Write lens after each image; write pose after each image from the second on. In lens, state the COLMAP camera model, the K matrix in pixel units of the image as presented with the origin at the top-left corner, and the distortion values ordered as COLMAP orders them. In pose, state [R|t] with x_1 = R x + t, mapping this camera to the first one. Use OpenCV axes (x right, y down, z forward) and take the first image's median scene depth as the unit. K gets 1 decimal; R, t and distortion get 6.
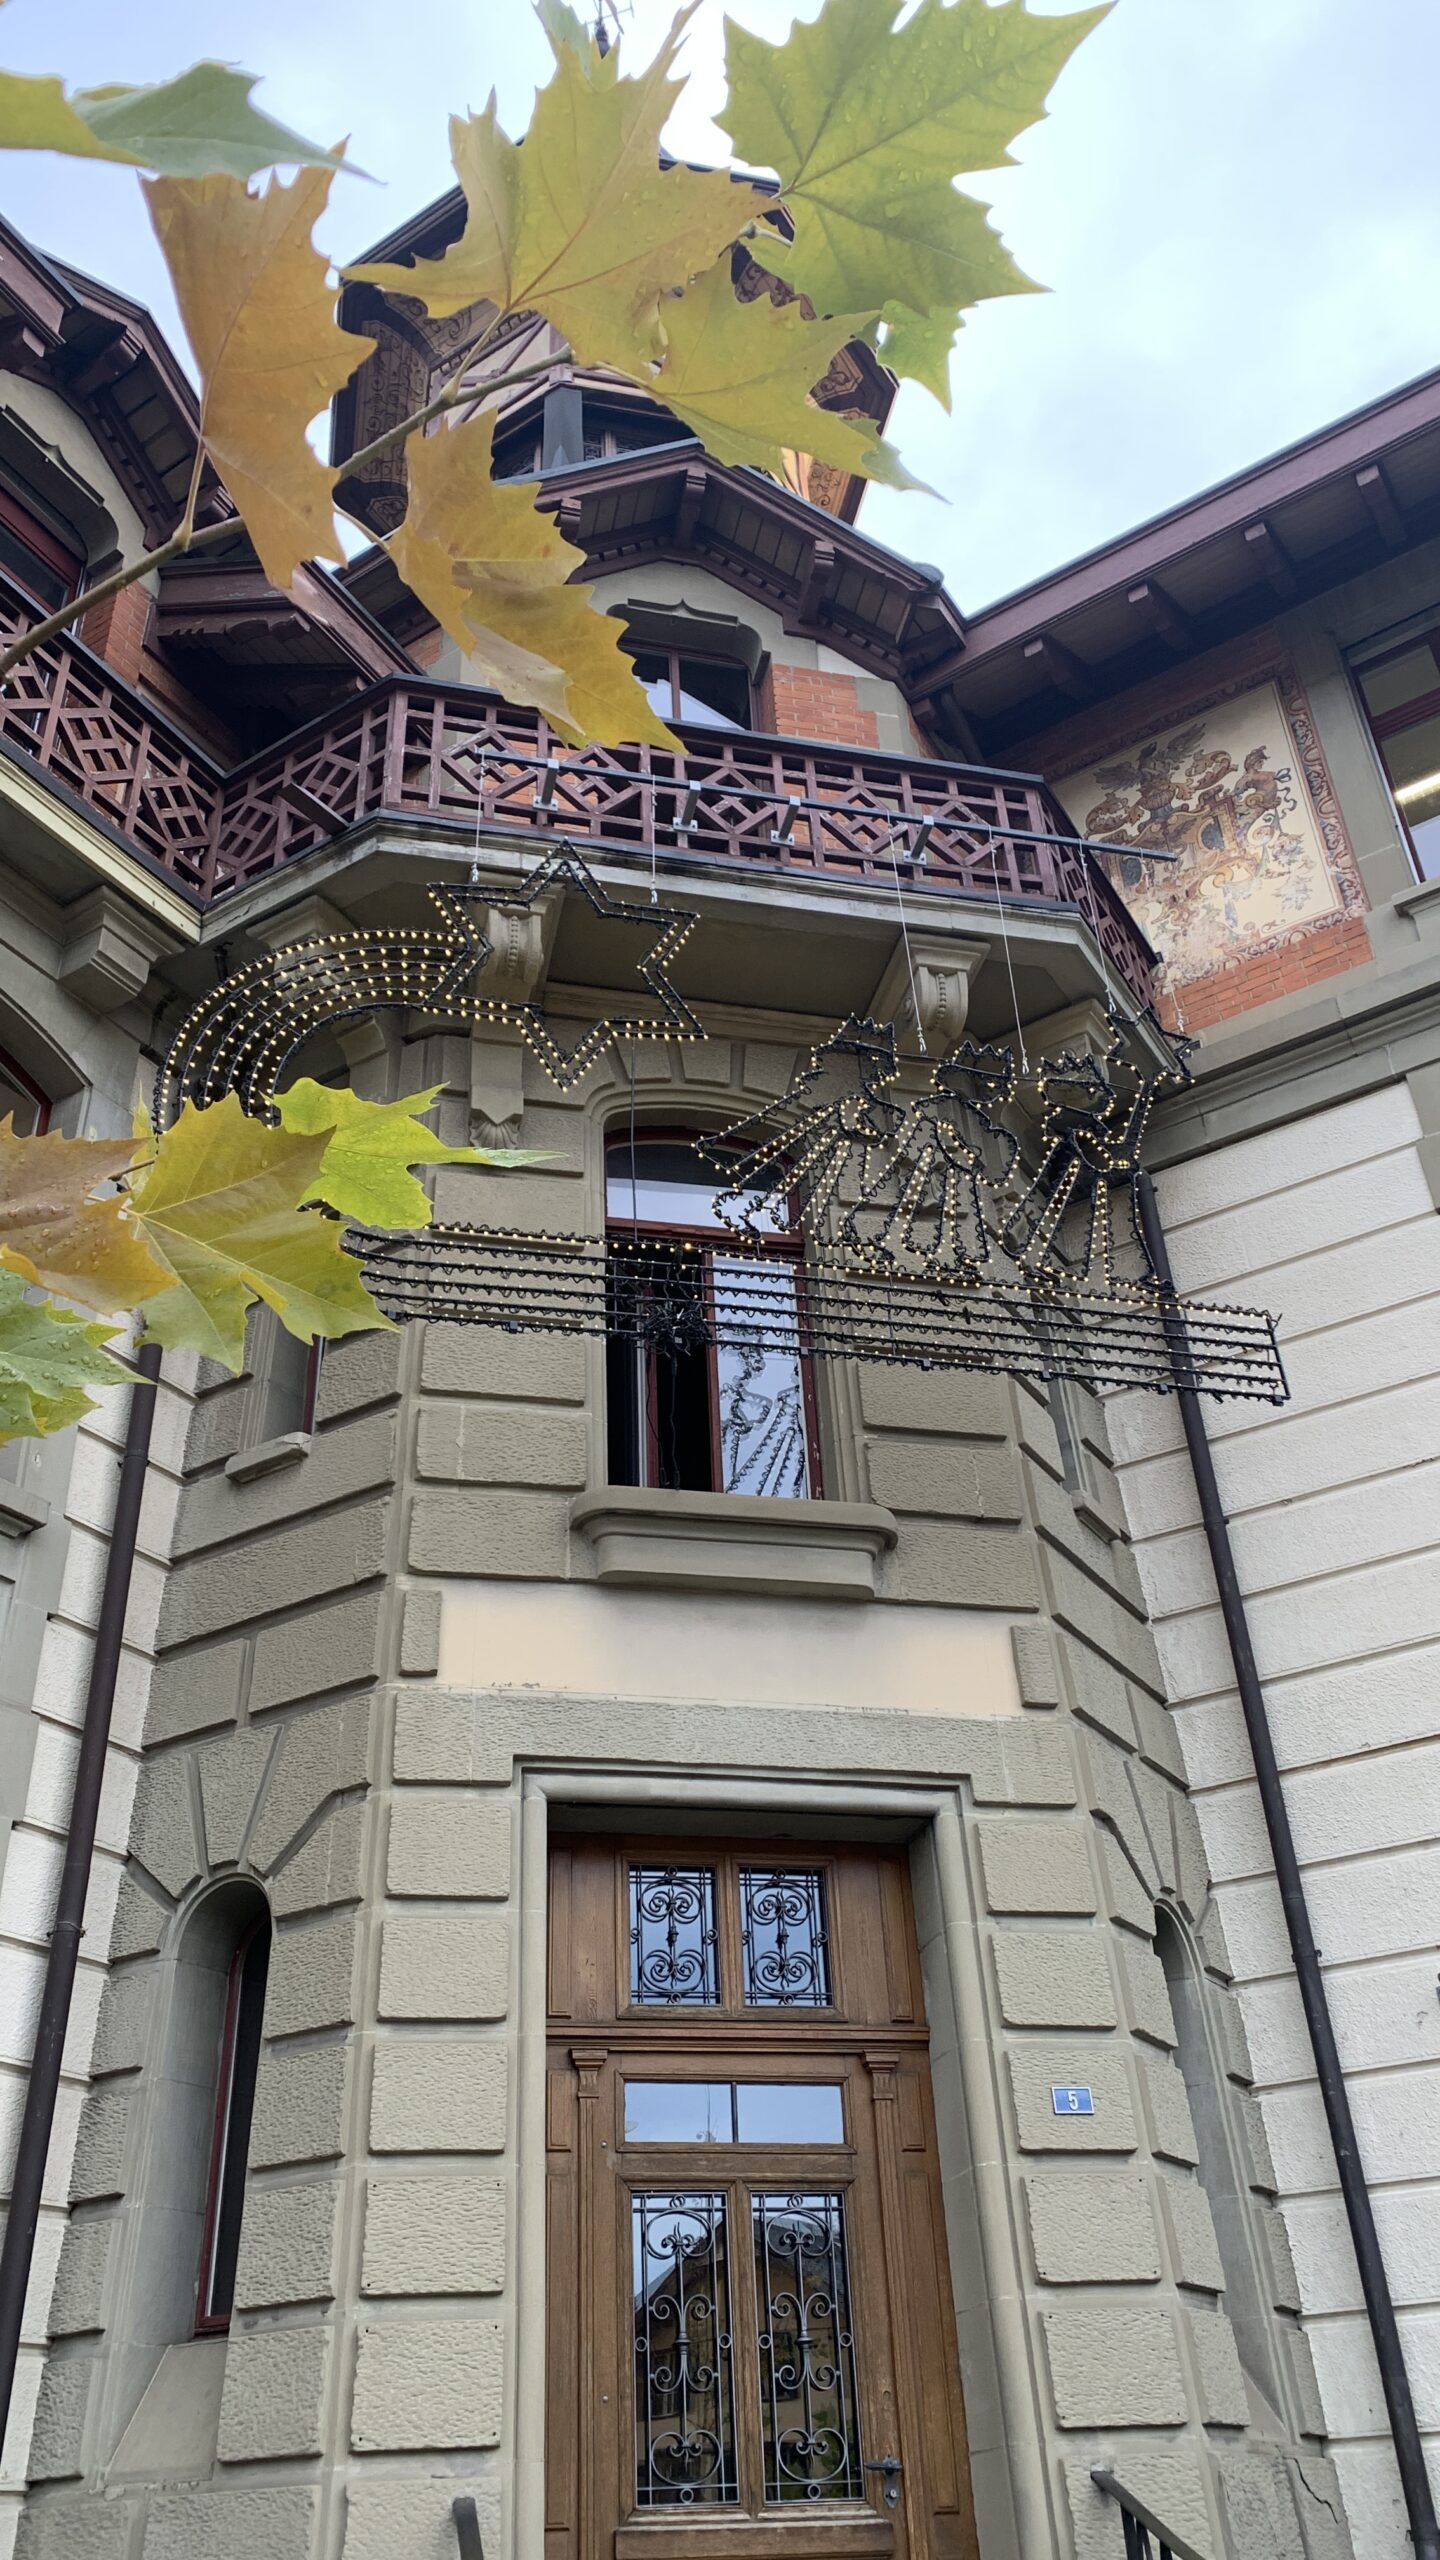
lens RADIAL K [[1936.4, 0, 722.0], [0, 1936.4, 1302.2], [0, 0, 1]] dist [0.086839, -0.156741]
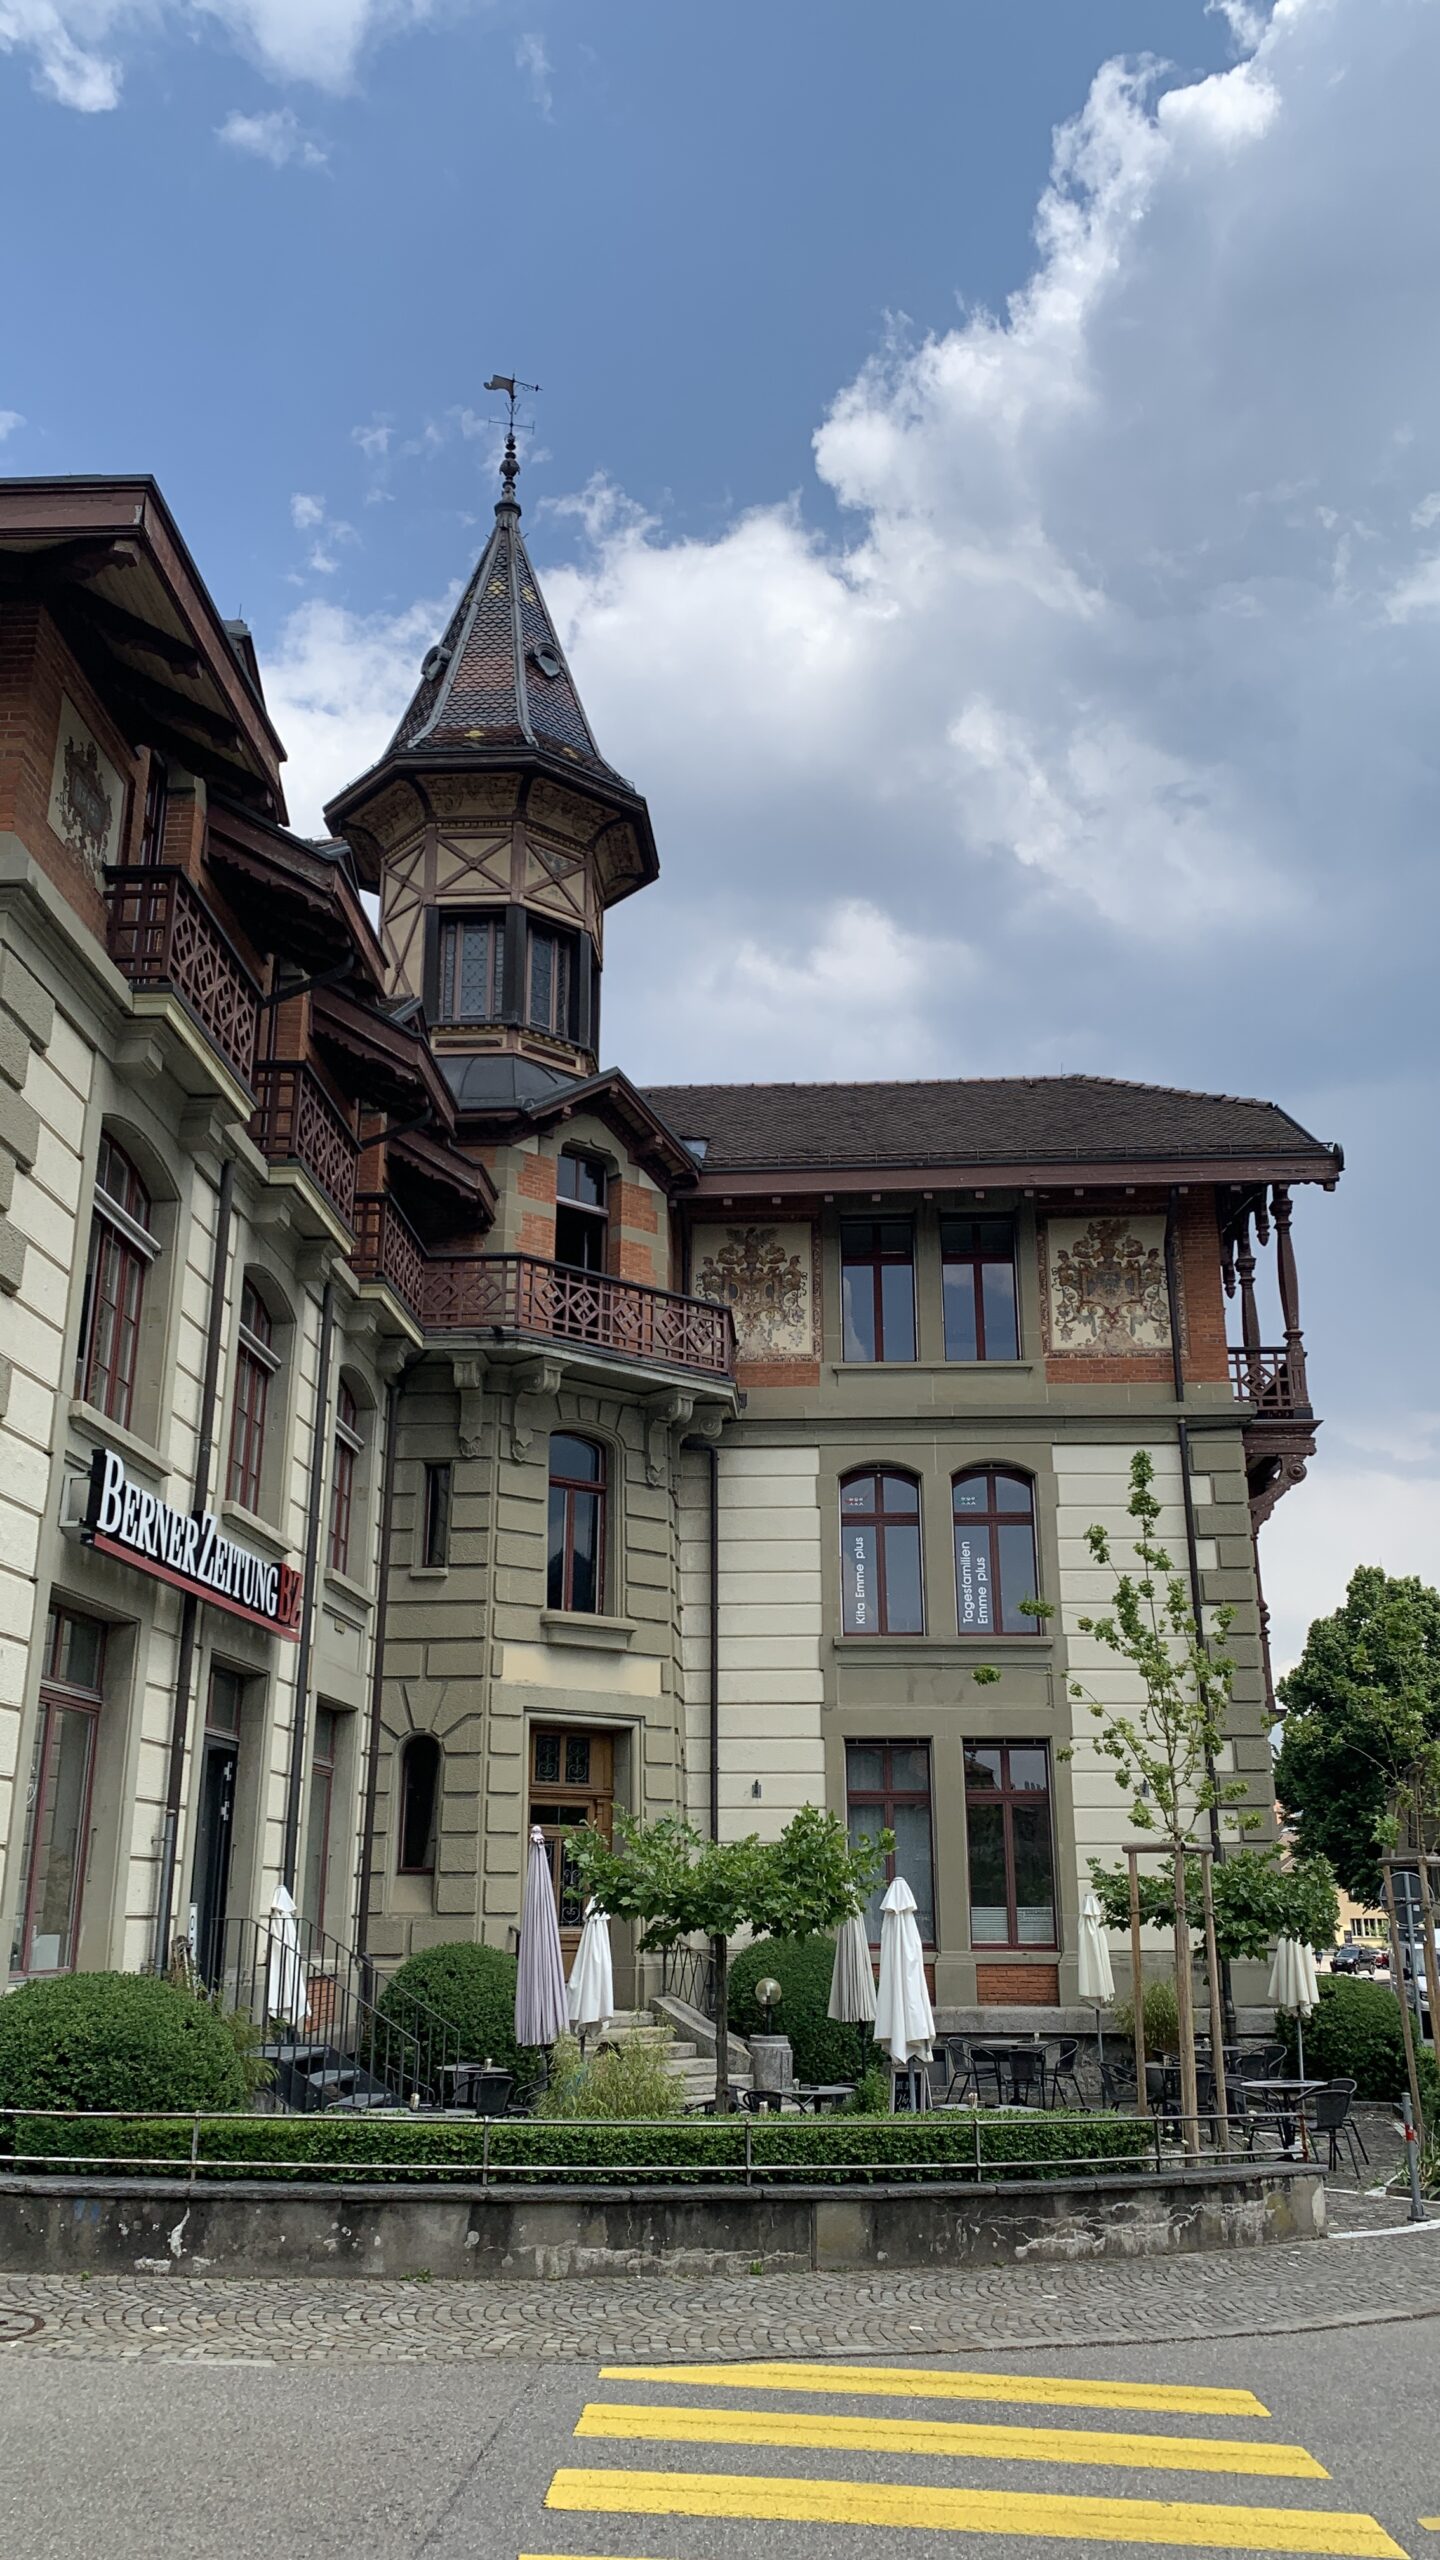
lens RADIAL K [[1936.4, 0, 722.0], [0, 1936.4, 1302.2], [0, 0, 1]] dist [0.086839, -0.156741]
pose [[0.875219, 0.181746, 0.448286, -1.201006], [-0.296475, 0.933813, 0.200239, -0.968222], [-0.382222, -0.308159, 0.871174, -1.436132]]
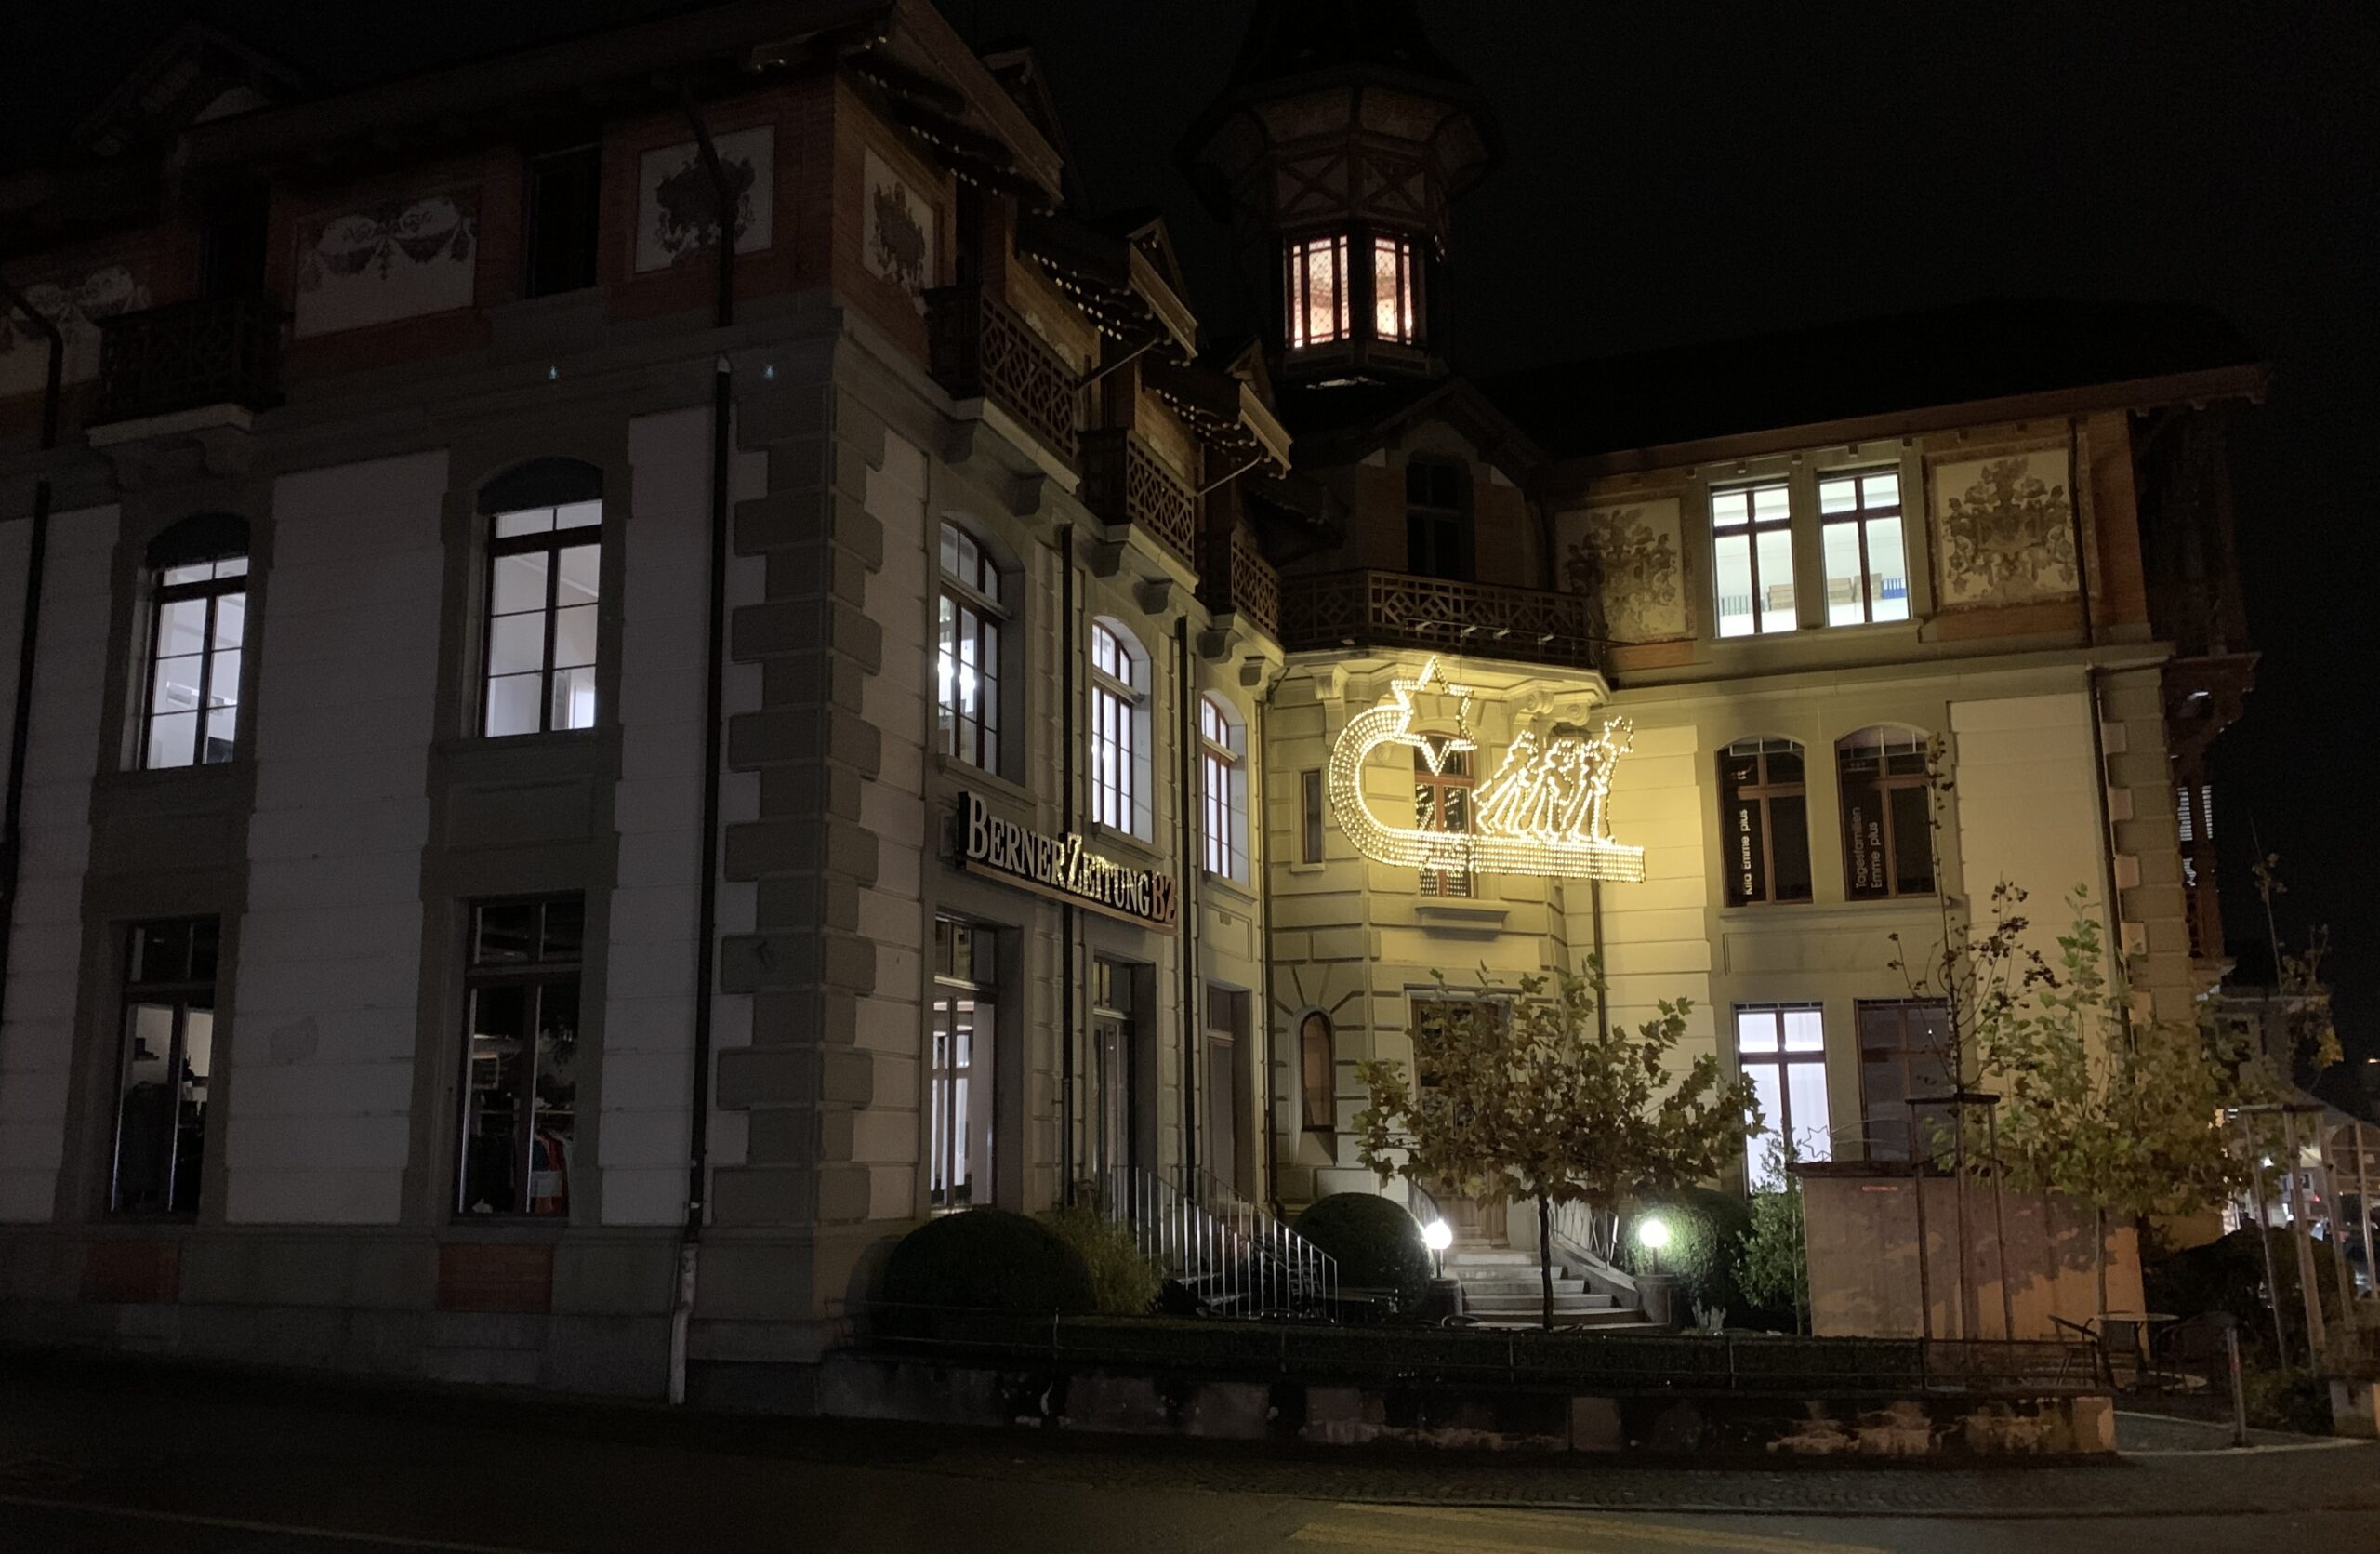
lens RADIAL K [[1928.9, 0, 1113.1], [0, 1928.9, 840.2], [0, 0, 1]] dist [0.150140, -0.347663]
pose [[0.981717, 0.067564, 0.177952, -1.098308], [-0.133350, 0.911243, 0.389683, -1.113934], [-0.135829, -0.406289, 0.903593, -1.670606]]
